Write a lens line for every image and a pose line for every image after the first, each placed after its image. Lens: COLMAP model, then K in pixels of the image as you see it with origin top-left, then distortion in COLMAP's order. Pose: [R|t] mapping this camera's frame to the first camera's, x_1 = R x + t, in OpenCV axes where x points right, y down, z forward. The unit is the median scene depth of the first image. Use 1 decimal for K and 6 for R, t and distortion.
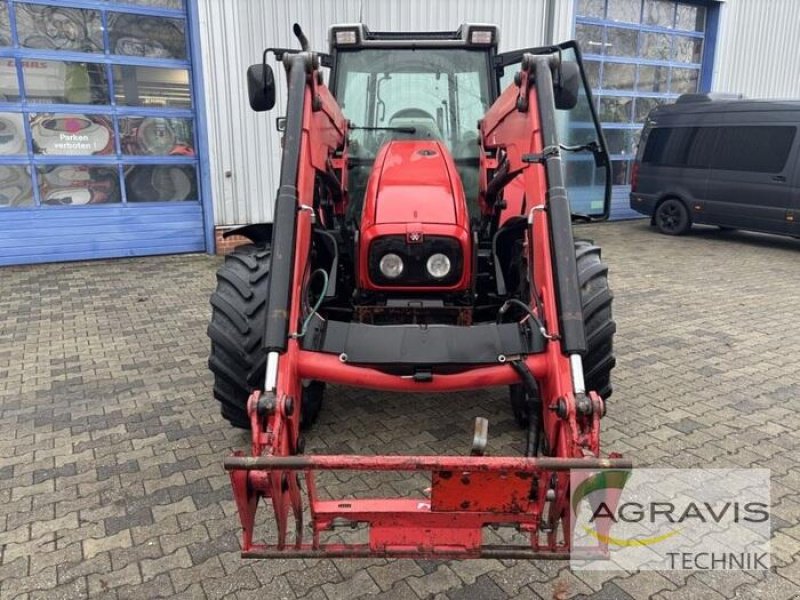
lens RADIAL K [[603.5, 0, 400.0], [0, 603.5, 300.0], [0, 0, 1]] dist [0.020217, -0.003670]
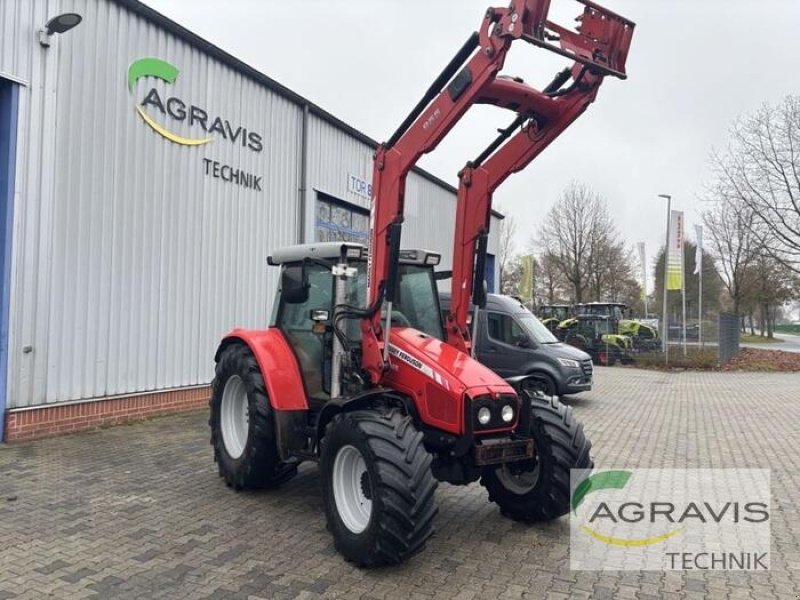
lens RADIAL K [[603.5, 0, 400.0], [0, 603.5, 300.0], [0, 0, 1]] dist [0.020217, -0.003670]
pose [[0.809759, 0.038641, 0.585489, -0.770948], [0.120638, 0.965548, -0.230571, -0.010830], [-0.574227, 0.257339, 0.777200, -0.070884]]
